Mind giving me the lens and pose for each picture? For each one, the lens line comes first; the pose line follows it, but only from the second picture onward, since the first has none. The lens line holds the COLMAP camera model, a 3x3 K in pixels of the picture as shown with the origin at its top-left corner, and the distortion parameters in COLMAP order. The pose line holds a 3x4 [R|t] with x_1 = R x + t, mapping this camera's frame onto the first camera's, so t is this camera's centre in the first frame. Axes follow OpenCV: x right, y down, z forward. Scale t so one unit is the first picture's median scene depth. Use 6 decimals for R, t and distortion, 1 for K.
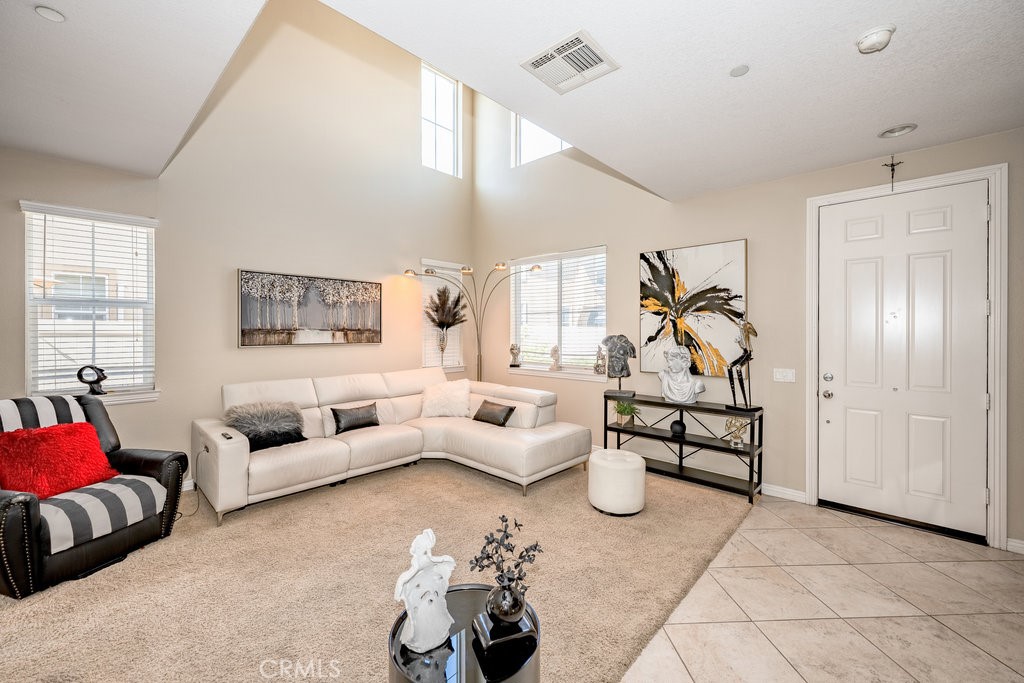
lens RADIAL K [[416.2, 0, 514.3], [0, 416.2, 327.4], [0, 0, 1]] dist [-0.000268, 0.000033]
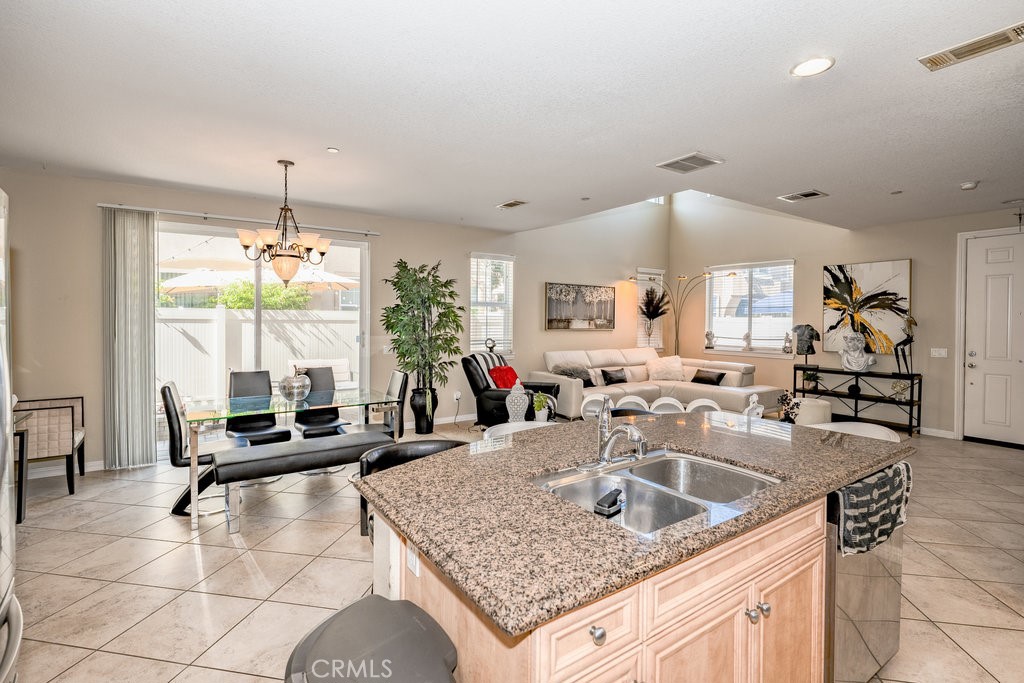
lens RADIAL K [[466.4, 0, 511.0], [0, 466.4, 322.0], [0, 0, 1]] dist [0.001764, -0.000150]
pose [[0.970890, 0.007155, -0.239417, -0.354446], [-0.004395, 0.999918, 0.012059, -0.005589], [0.239484, -0.010656, 0.970842, -0.805037]]
